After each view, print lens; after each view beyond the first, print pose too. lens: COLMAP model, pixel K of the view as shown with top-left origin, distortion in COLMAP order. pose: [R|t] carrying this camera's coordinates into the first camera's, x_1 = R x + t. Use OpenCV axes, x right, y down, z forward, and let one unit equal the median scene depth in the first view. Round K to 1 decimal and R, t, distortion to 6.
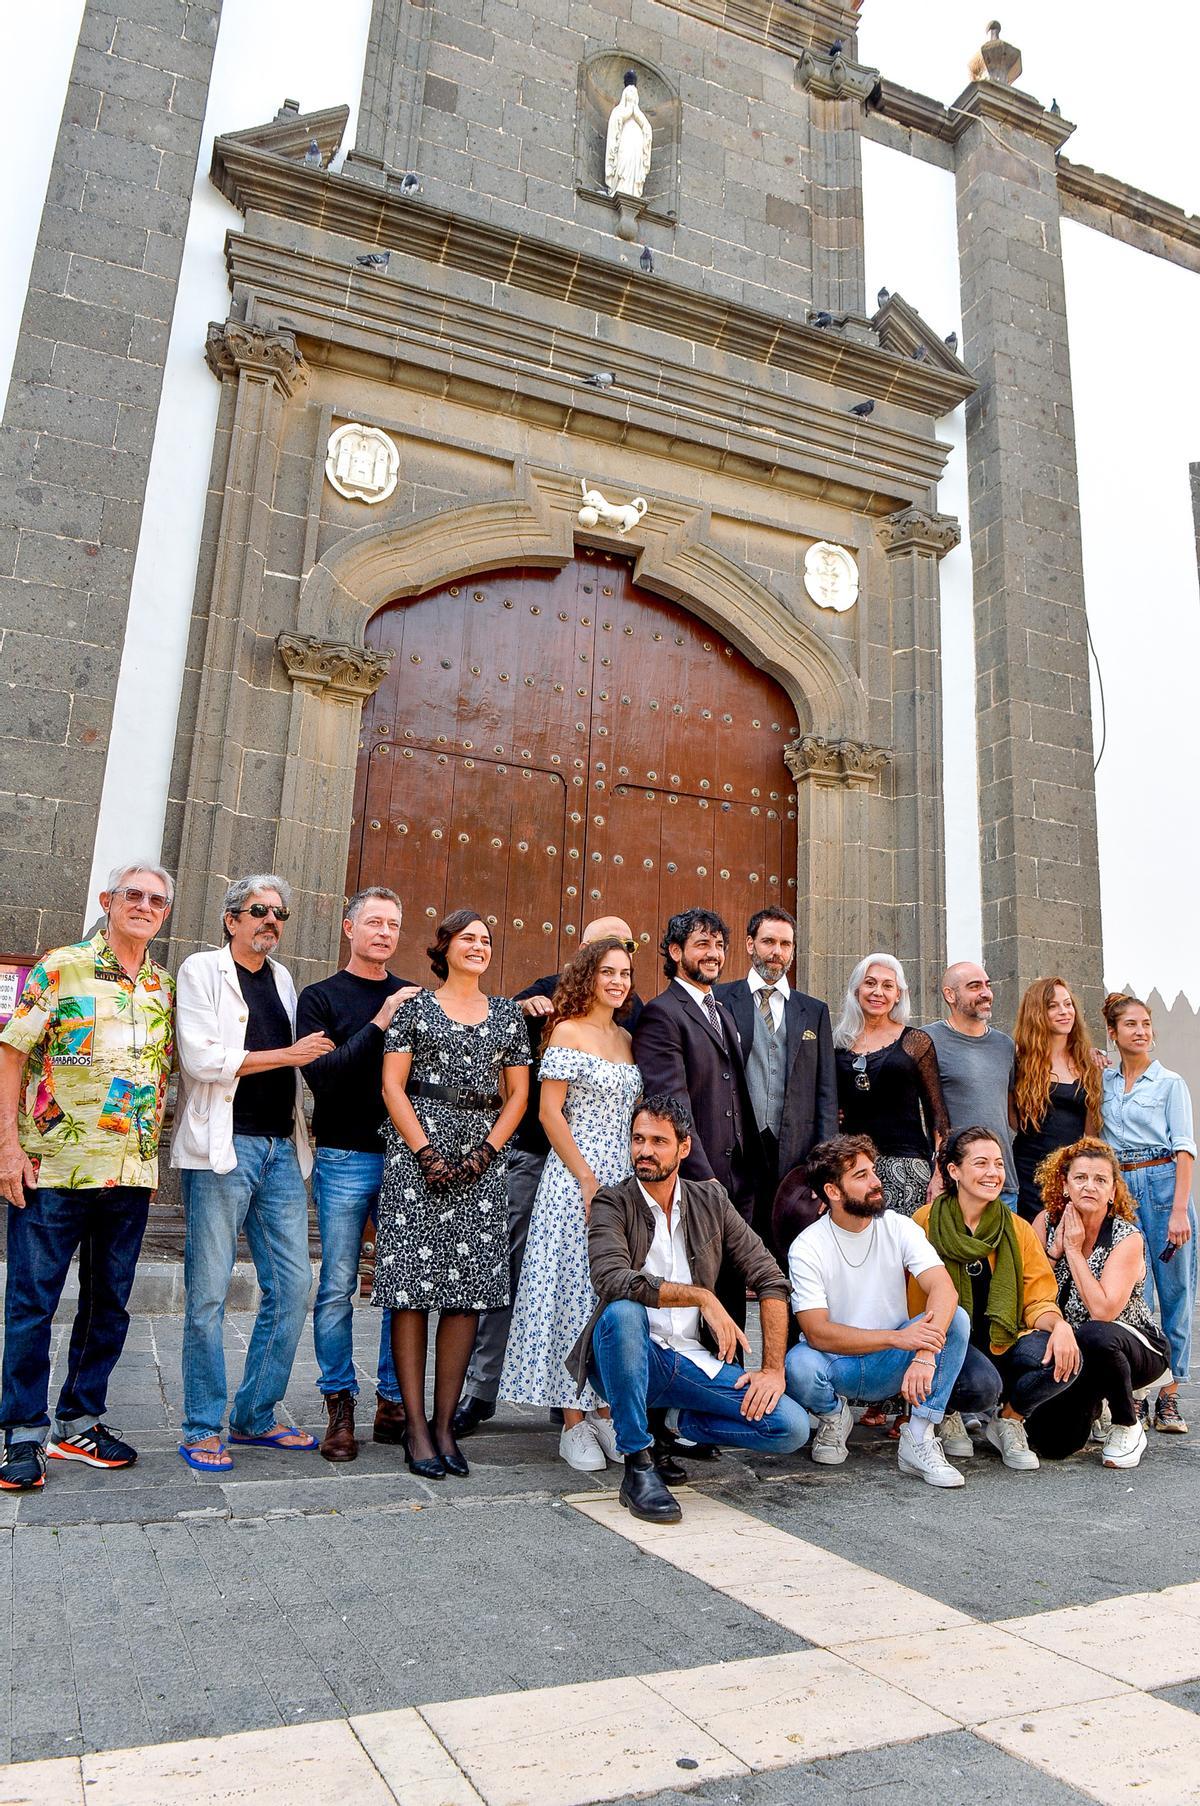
lens RADIAL K [[1255.3, 0, 608.0], [0, 1255.3, 898.0], [0, 0, 1]] dist [-0.034623, -0.009714]
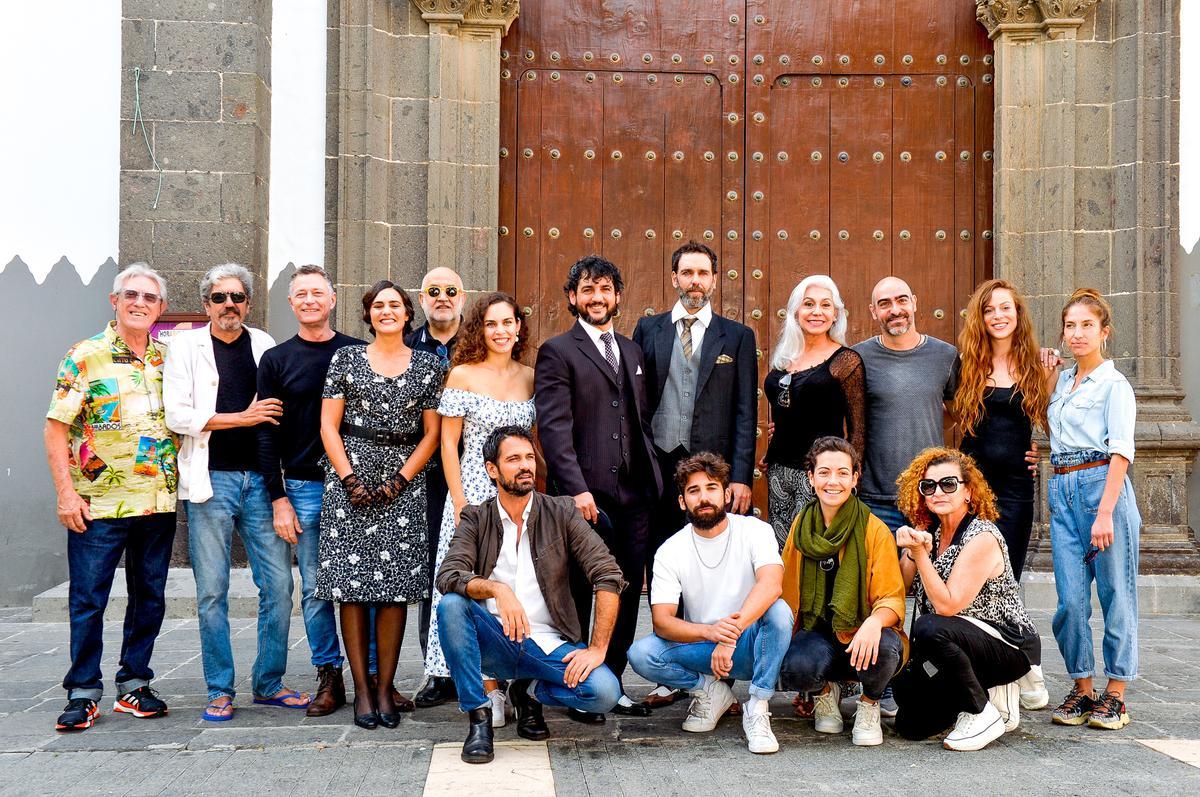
lens RADIAL K [[1399.4, 0, 598.1], [0, 1399.4, 402.4], [0, 0, 1]] dist [0.119774, 0.000000]
pose [[0.934566, -0.046655, -0.352718, 0.466385], [0.107520, 0.982048, 0.154988, -0.051873], [0.339155, -0.182771, 0.922805, -0.159465]]
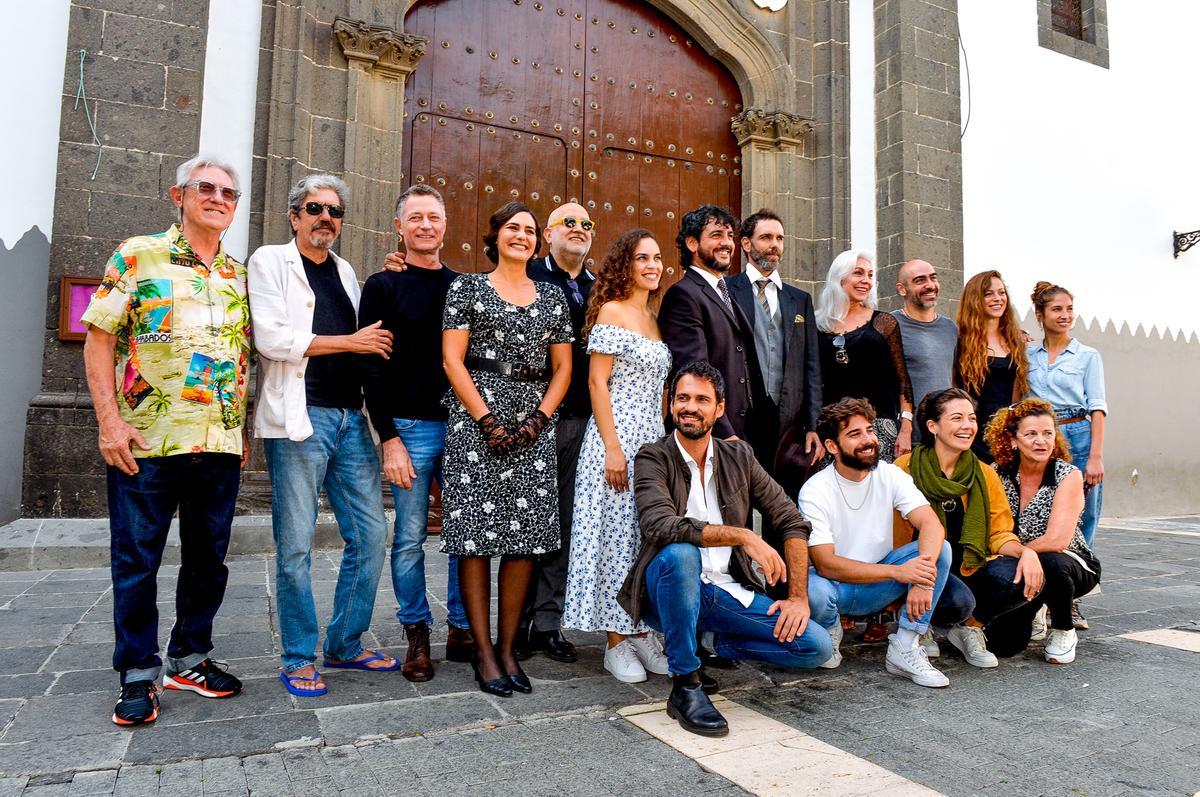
lens RADIAL K [[834.1, 0, 602.1], [0, 834.1, 401.0], [0, 0, 1]] dist [-0.034623, -0.009714]
pose [[0.999430, -0.020289, 0.026986, -0.046597], [0.015657, 0.986675, 0.161949, 0.054086], [-0.029913, -0.161434, 0.986430, 0.209276]]
